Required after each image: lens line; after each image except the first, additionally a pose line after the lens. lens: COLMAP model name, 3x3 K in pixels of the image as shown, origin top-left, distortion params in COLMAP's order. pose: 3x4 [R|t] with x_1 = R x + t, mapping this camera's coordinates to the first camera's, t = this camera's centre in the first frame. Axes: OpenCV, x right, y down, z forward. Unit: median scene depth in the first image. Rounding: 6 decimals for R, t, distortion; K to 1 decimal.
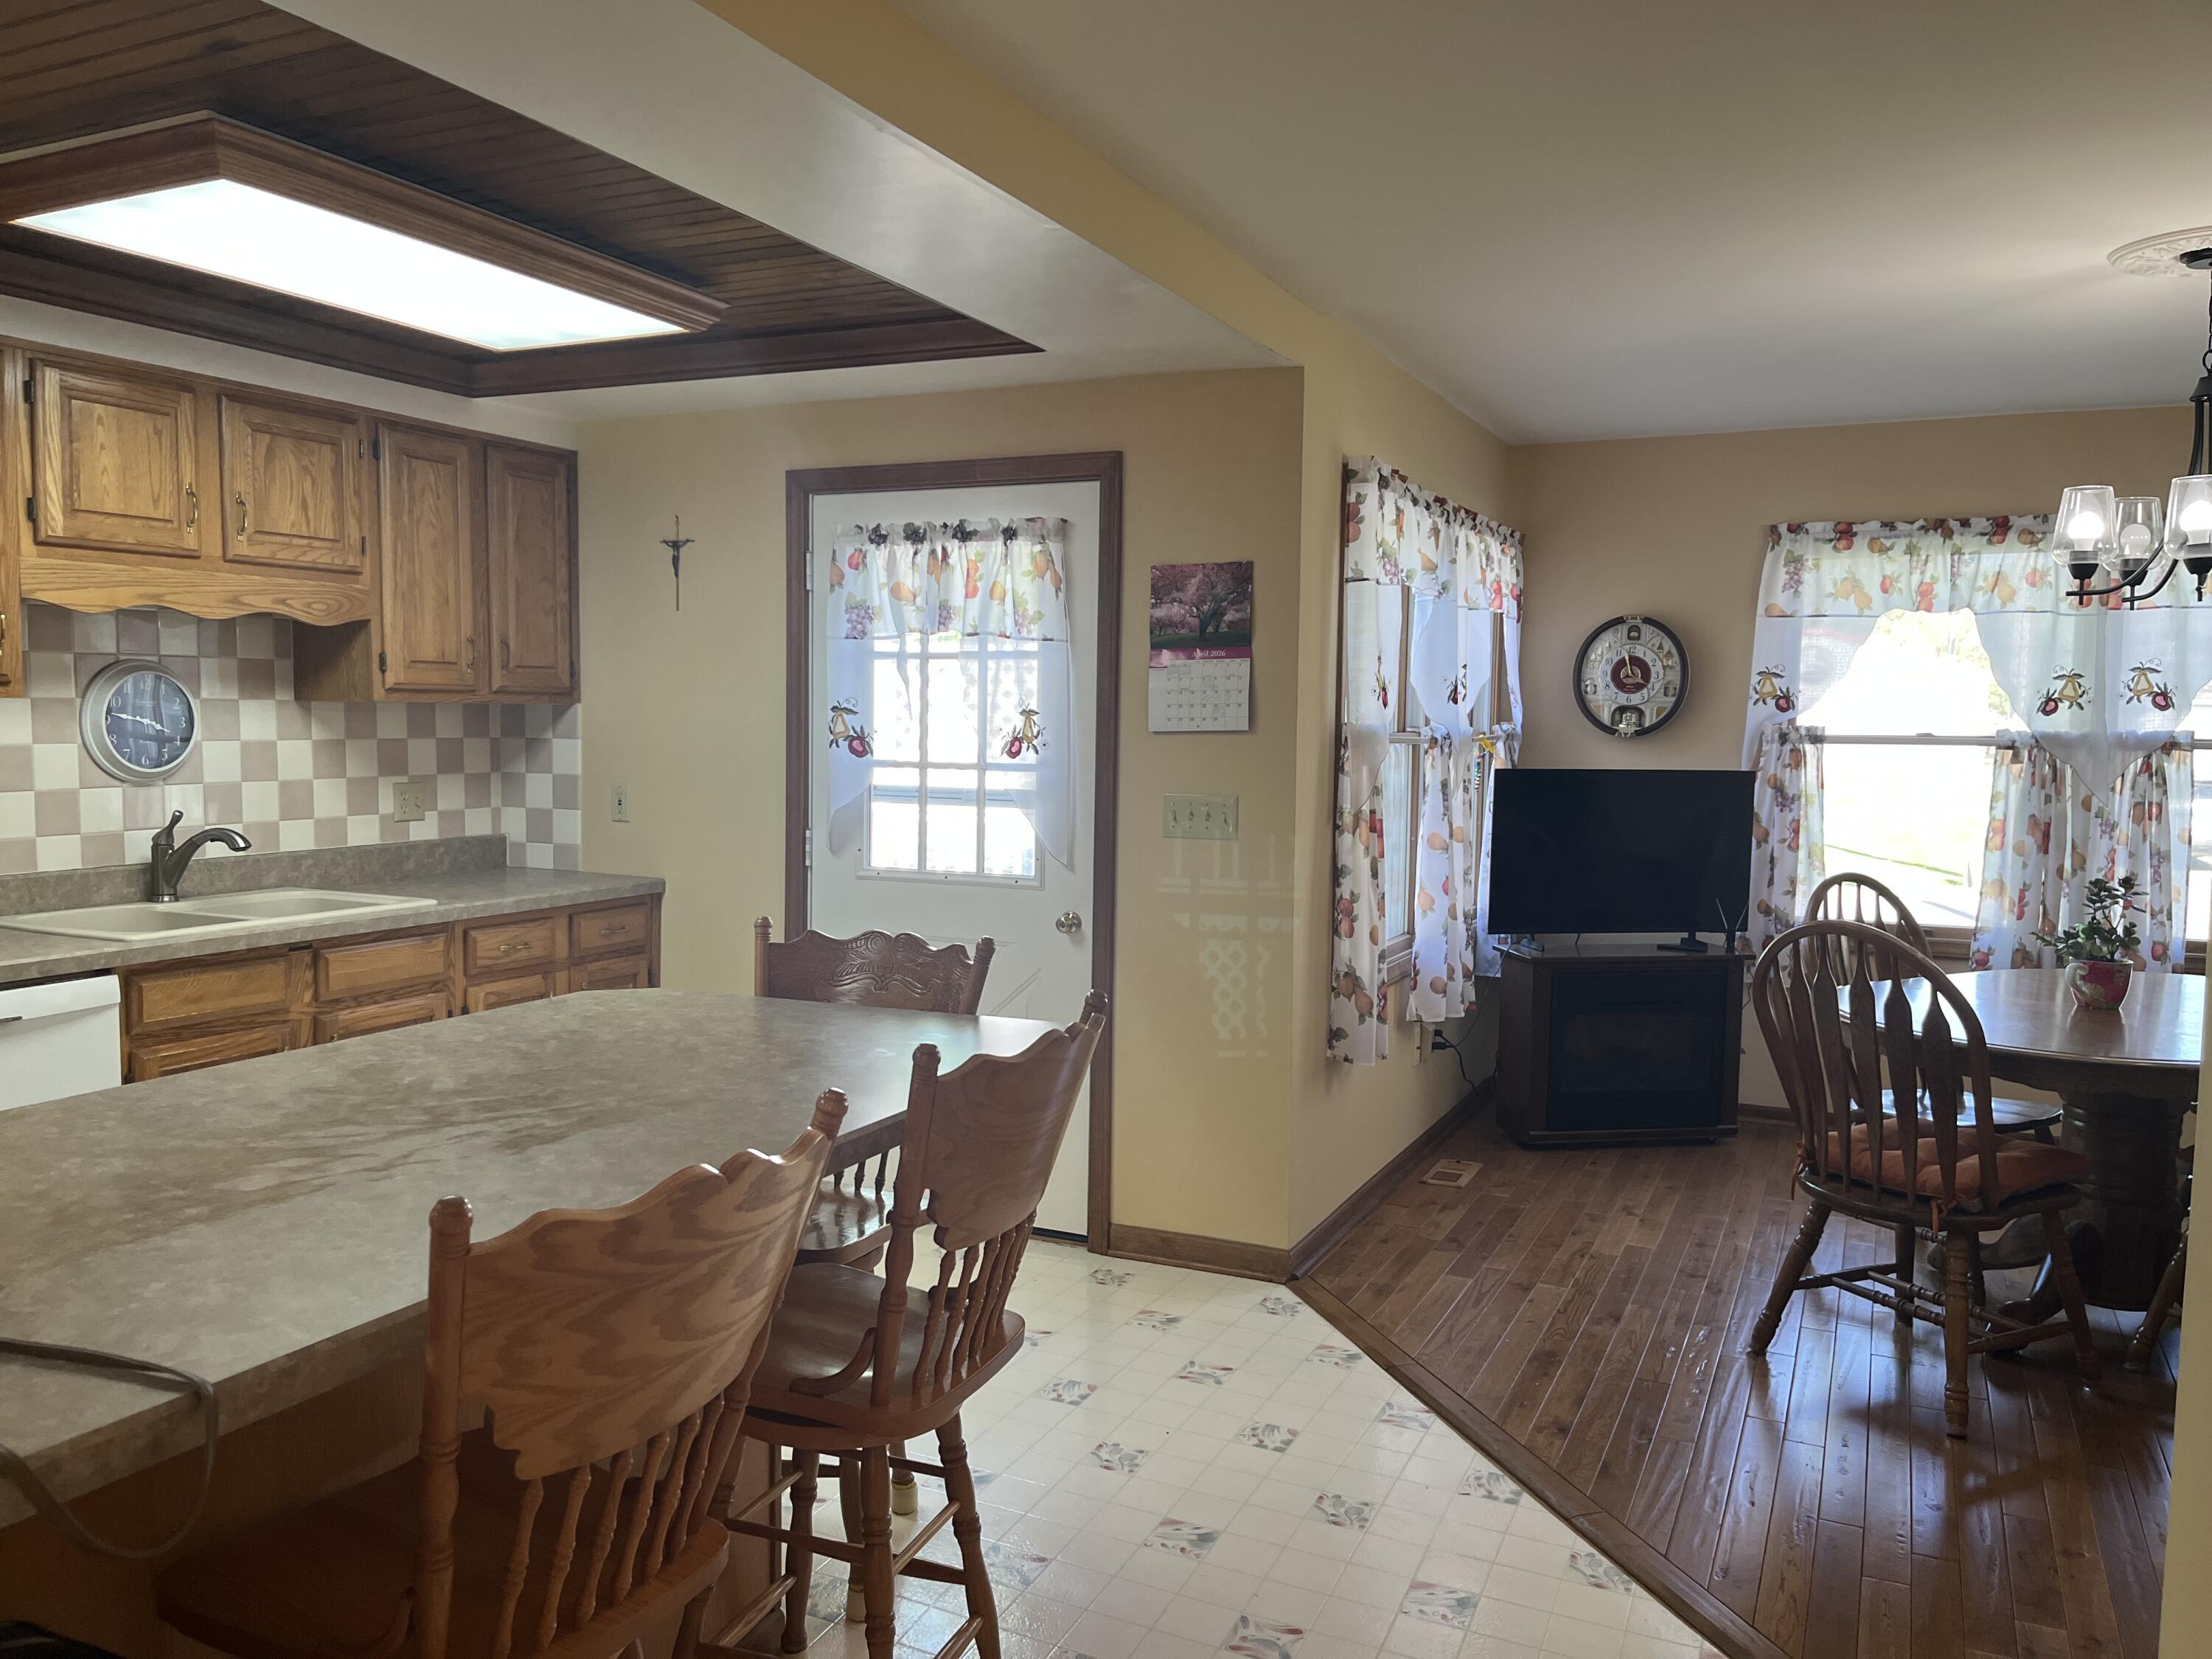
lens RADIAL K [[1666.4, 0, 1094.4], [0, 1666.4, 843.3], [0, 0, 1]] dist [0.073522, -0.098166]
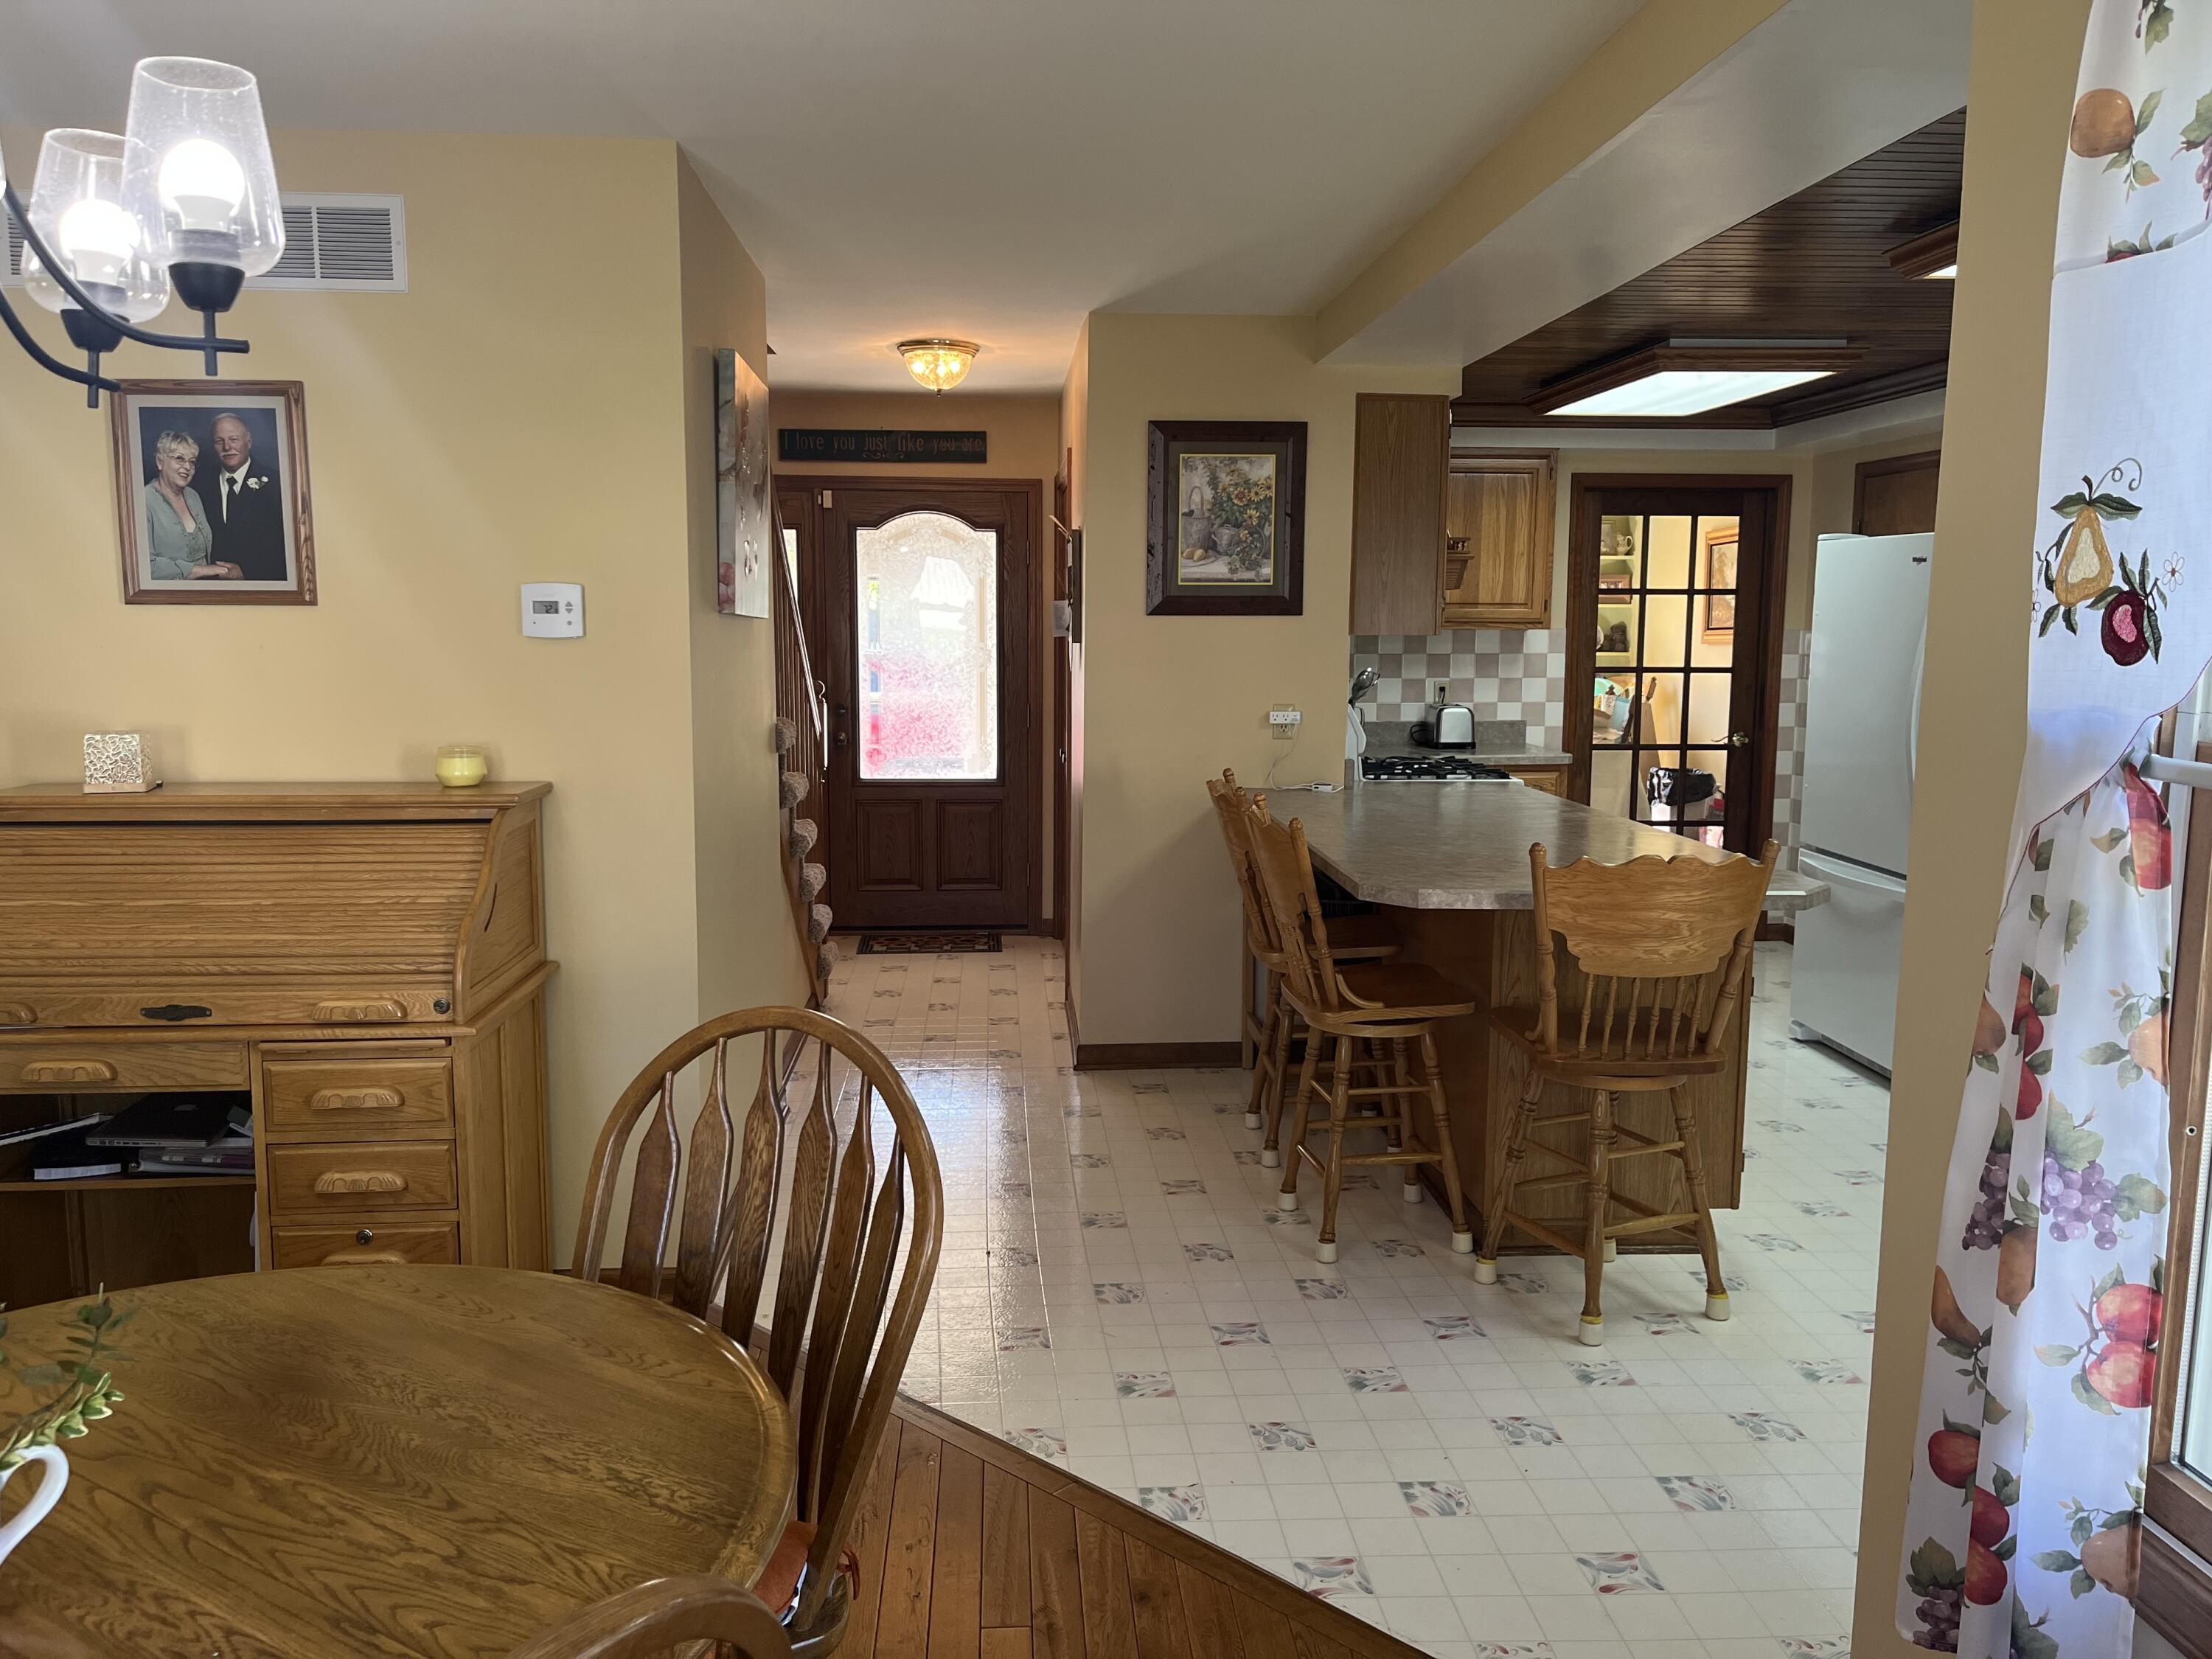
lens RADIAL K [[1666.4, 0, 1101.9], [0, 1666.4, 818.0], [0, 0, 1]] dist [0.073522, -0.098166]
pose [[-0.874159, 0.042491, -0.483778, 0.470051], [-0.052756, 0.981961, 0.181572, -0.095989], [0.482767, 0.184245, -0.856148, 1.146809]]
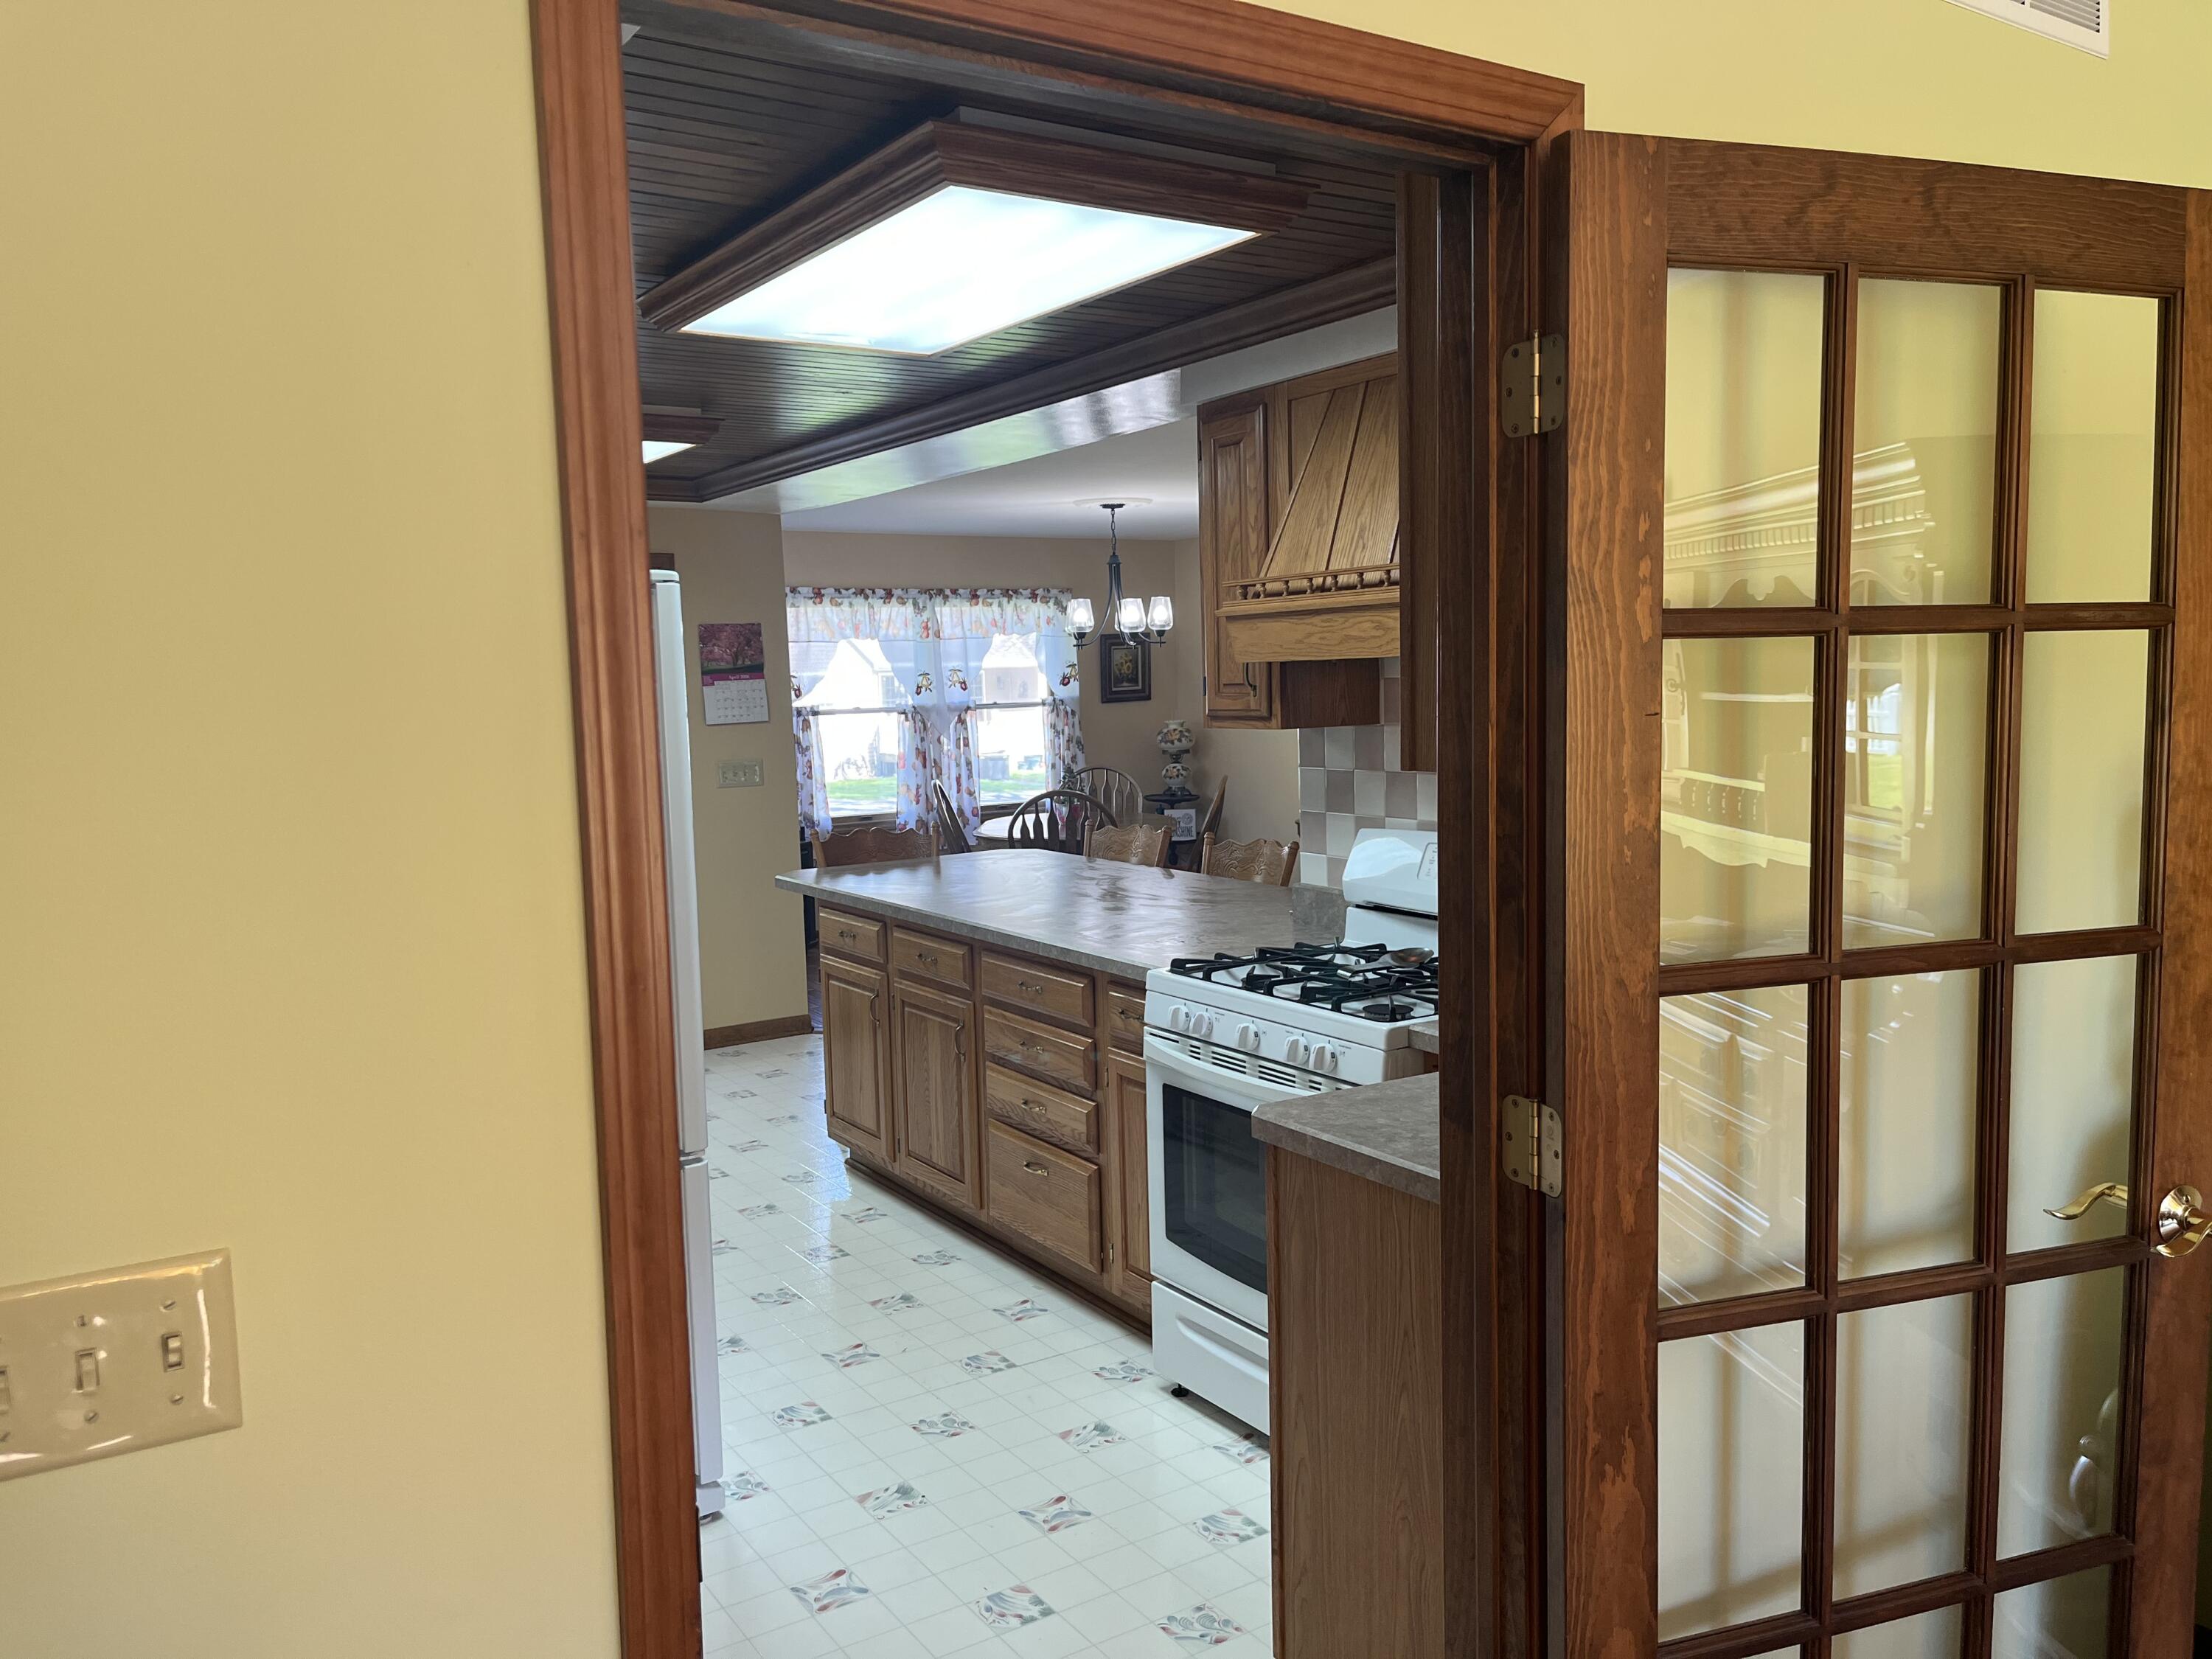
lens RADIAL K [[1666.4, 0, 1100.8], [0, 1666.4, 822.9], [0, 0, 1]] dist [0.073522, -0.098166]
pose [[0.525405, -0.101824, 0.844737, -1.082027], [0.097692, 0.993467, 0.058990, -0.028259], [-0.845225, 0.051530, 0.531920, -0.185121]]
